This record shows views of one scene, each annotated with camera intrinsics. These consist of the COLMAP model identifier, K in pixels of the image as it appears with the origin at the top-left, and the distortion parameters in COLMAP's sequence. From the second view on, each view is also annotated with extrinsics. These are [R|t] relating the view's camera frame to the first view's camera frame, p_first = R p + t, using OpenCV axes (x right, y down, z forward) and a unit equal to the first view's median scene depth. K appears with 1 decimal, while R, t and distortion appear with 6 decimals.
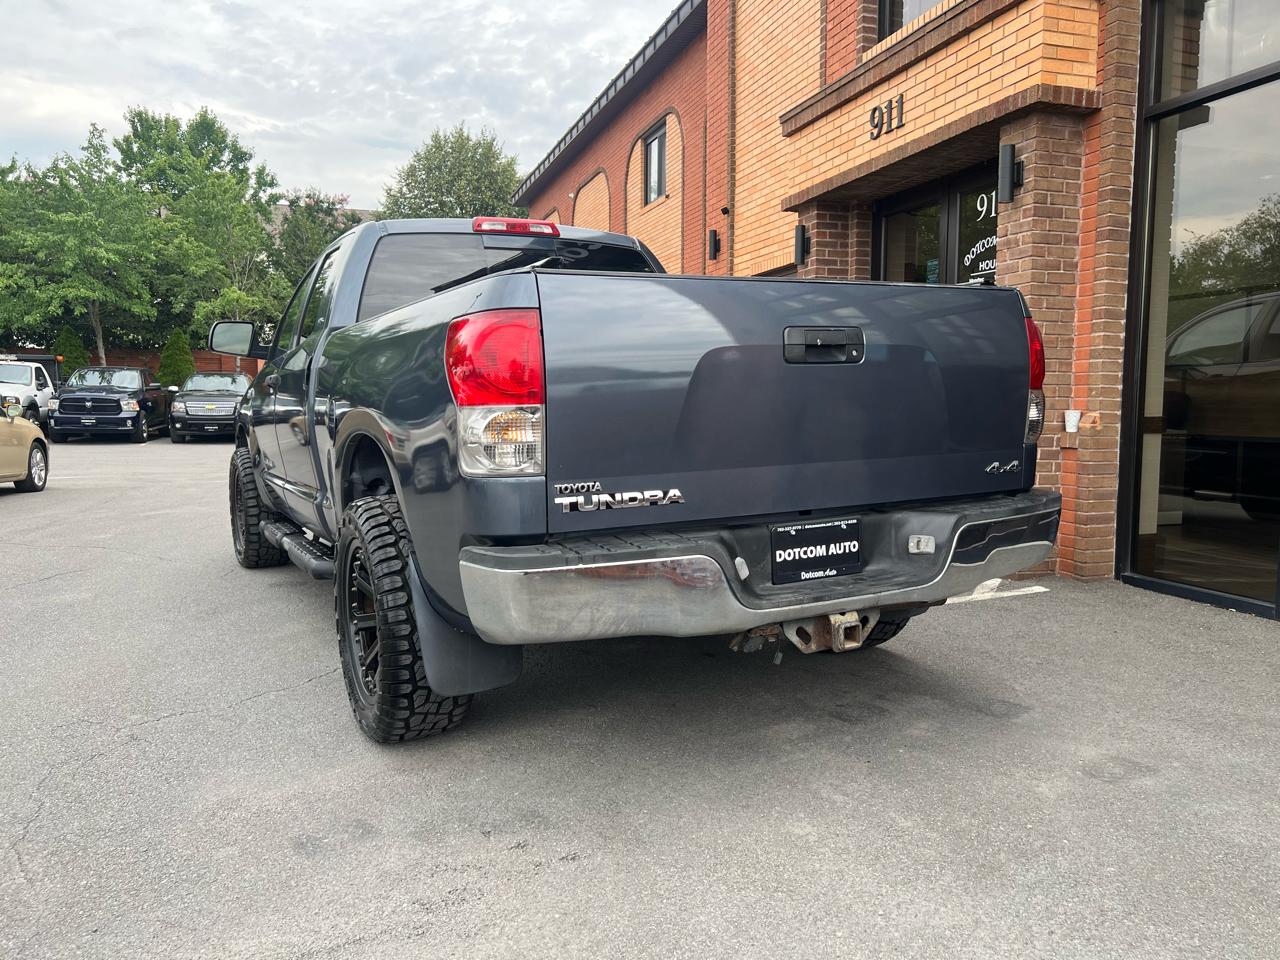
lens RADIAL K [[970.1, 0, 642.9], [0, 970.1, 483.5], [0, 0, 1]] dist [0.028089, -0.014446]
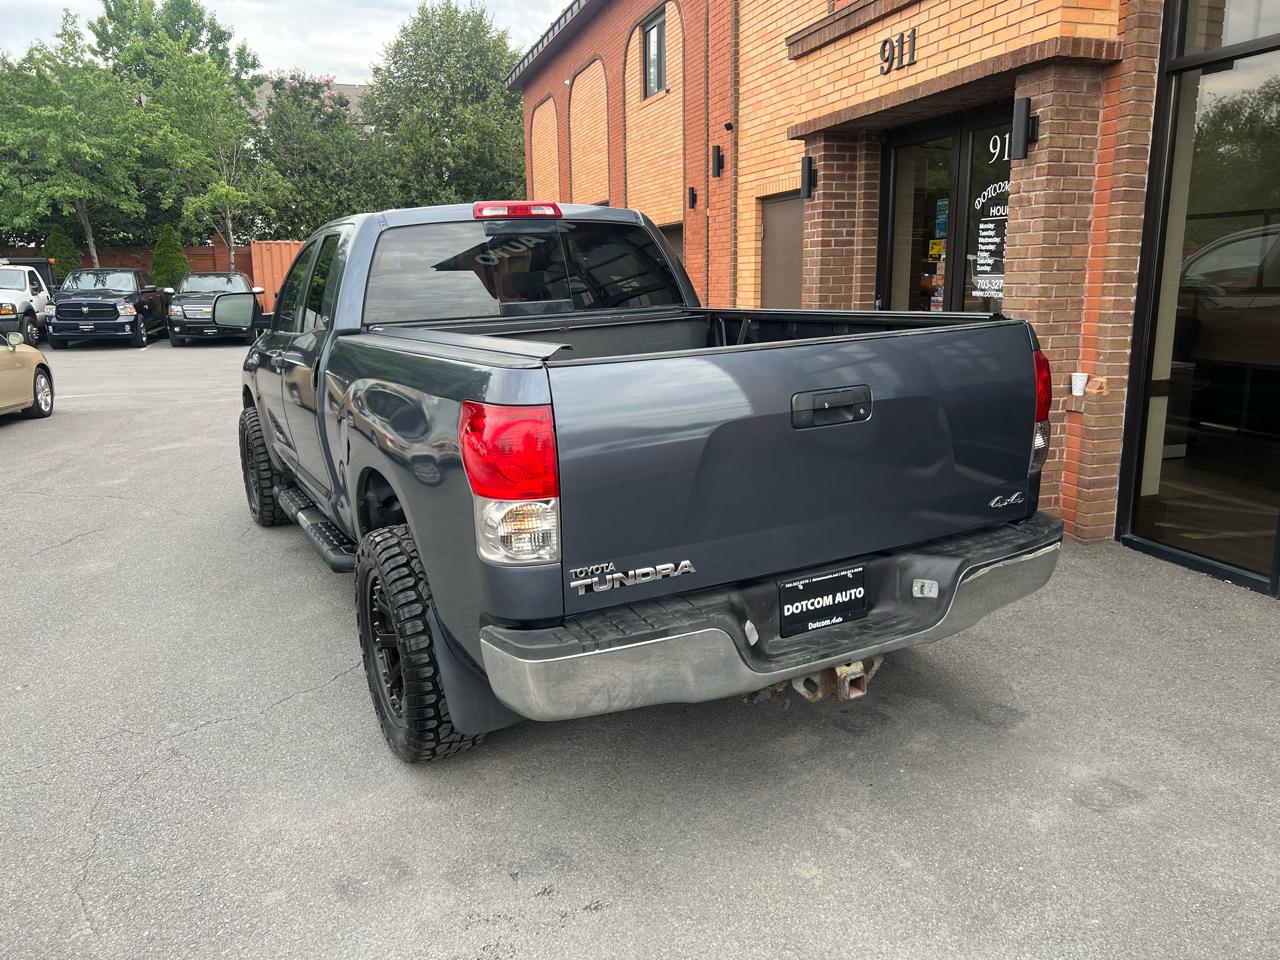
lens RADIAL K [[970.9, 0, 640.2], [0, 970.9, 479.9], [0, 0, 1]] dist [0.025684, -0.011313]
pose [[0.999847, -0.015884, -0.007288, -0.002684], [0.016656, 0.992358, 0.122264, -0.079448], [0.005290, -0.122367, 0.992471, -0.005115]]
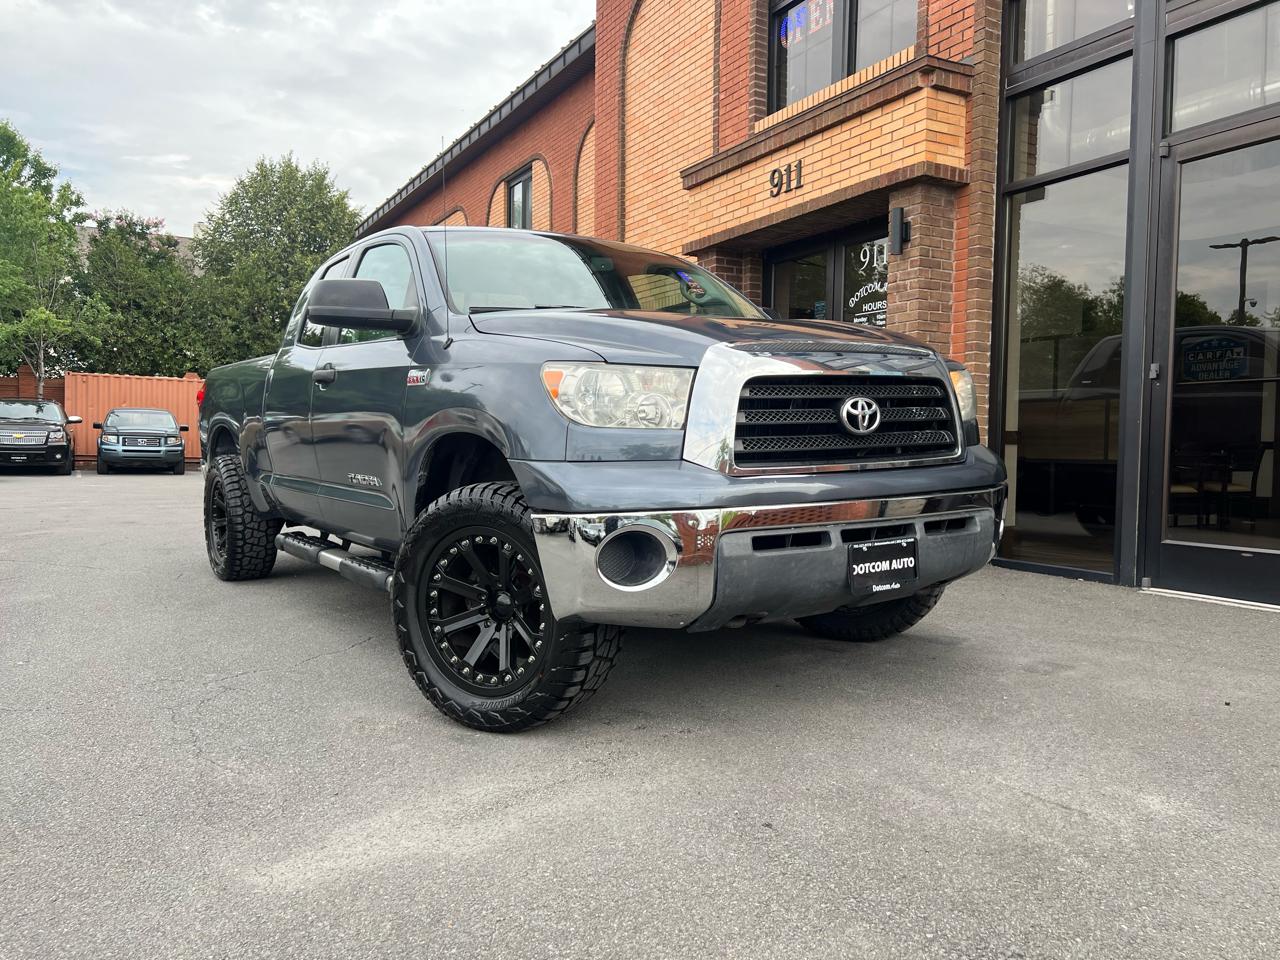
lens RADIAL K [[970.6, 0, 645.5], [0, 970.6, 482.3], [0, 0, 1]] dist [0.049126, -0.056385]
pose [[0.981502, 0.003377, 0.191424, -0.138252], [0.005356, 0.998969, -0.045087, 0.040661], [-0.191378, 0.045278, 0.980471, -0.100373]]
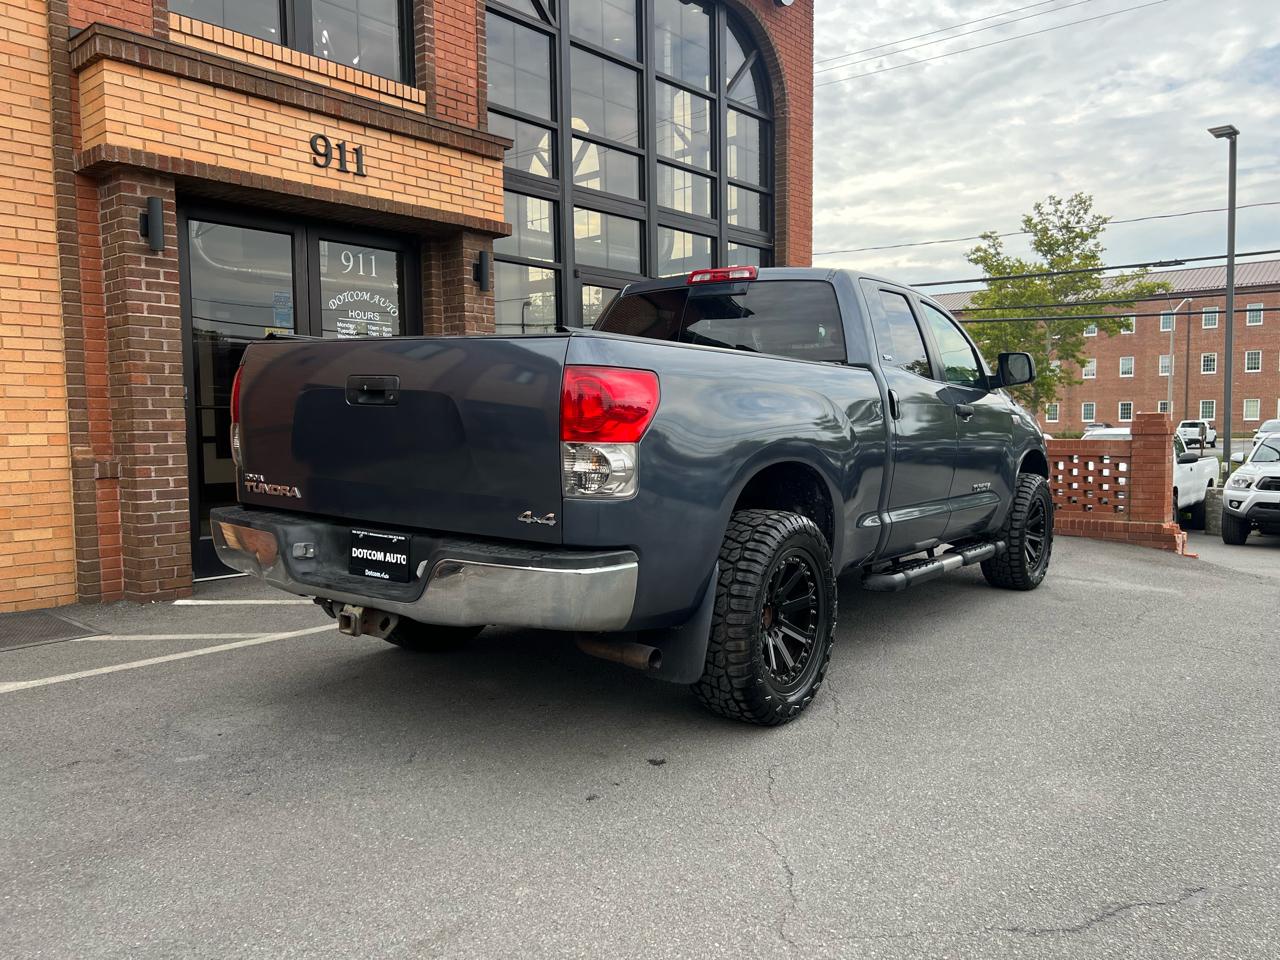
lens RADIAL K [[961.9, 0, 647.5], [0, 961.9, 483.4], [0, 0, 1]] dist [0.014585, -0.012531]
pose [[-0.517328, -0.052753, 0.854160, -0.796759], [0.077605, 0.991094, 0.108211, -0.117647], [-0.852262, 0.122268, -0.508626, 1.274174]]
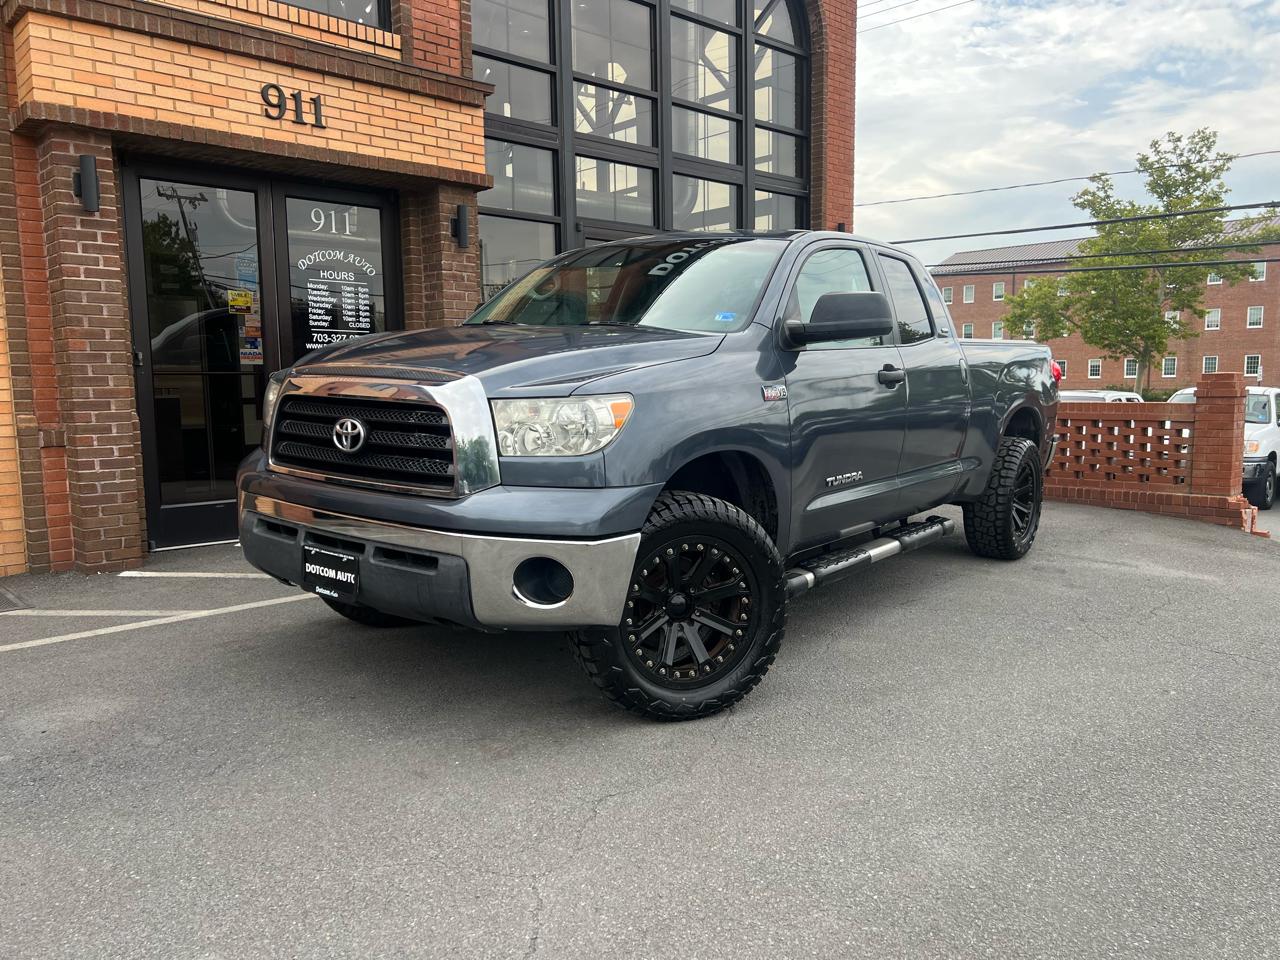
lens RADIAL K [[958.8, 0, 641.9], [0, 958.8, 483.7], [0, 0, 1]] dist [0.034089, -0.043072]
pose [[-0.423427, -0.096493, 0.900777, -0.795909], [0.084289, 0.985802, 0.145223, -0.113859], [-0.902000, 0.137417, -0.409282, 1.126508]]
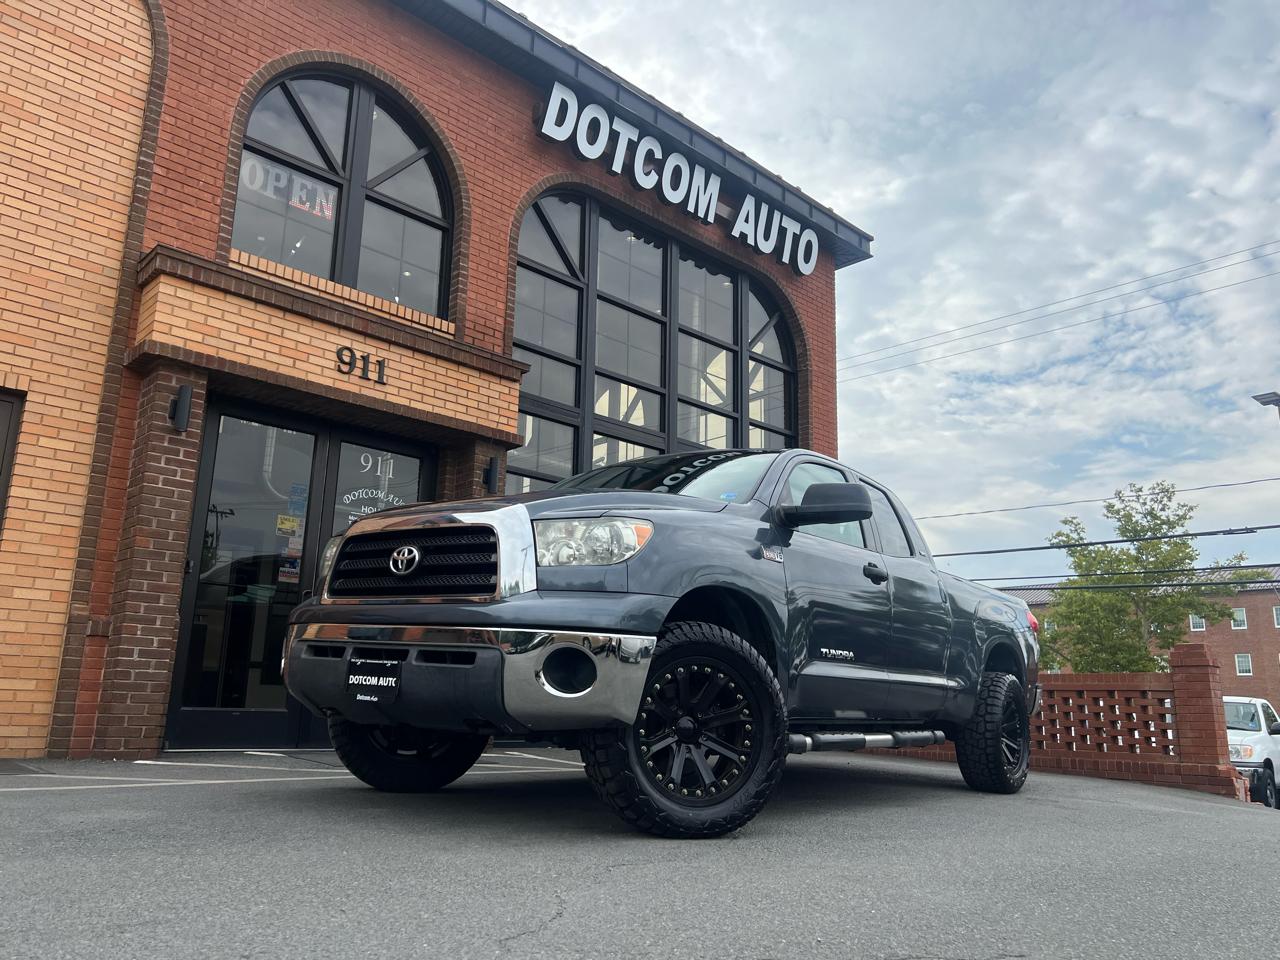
lens RADIAL K [[951.8, 0, 642.3], [0, 951.8, 484.6], [0, 0, 1]] dist [0.049888, -0.061533]
pose [[-0.430878, 0.195692, 0.880936, -0.855607], [0.049128, 0.979843, -0.193634, -0.002208], [-0.901072, -0.040154, -0.431806, 1.177944]]
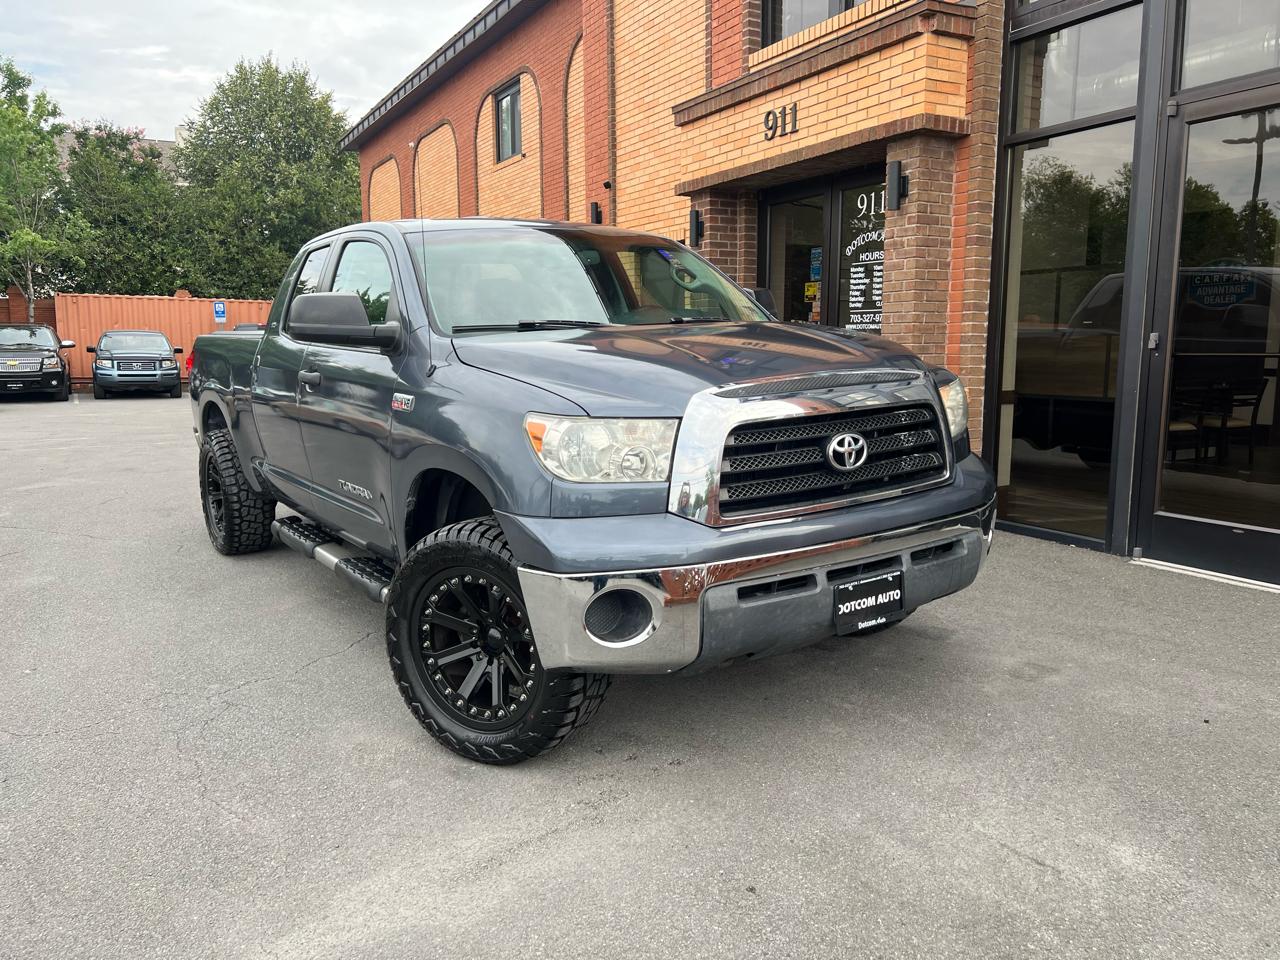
lens RADIAL K [[971.7, 0, 640.6], [0, 971.7, 480.6], [0, 0, 1]] dist [0.047604, -0.053371]
pose [[0.982389, -0.031447, 0.184179, -0.130314], [0.021326, 0.998165, 0.056678, -0.028276], [-0.185624, -0.051752, 0.981257, -0.101920]]
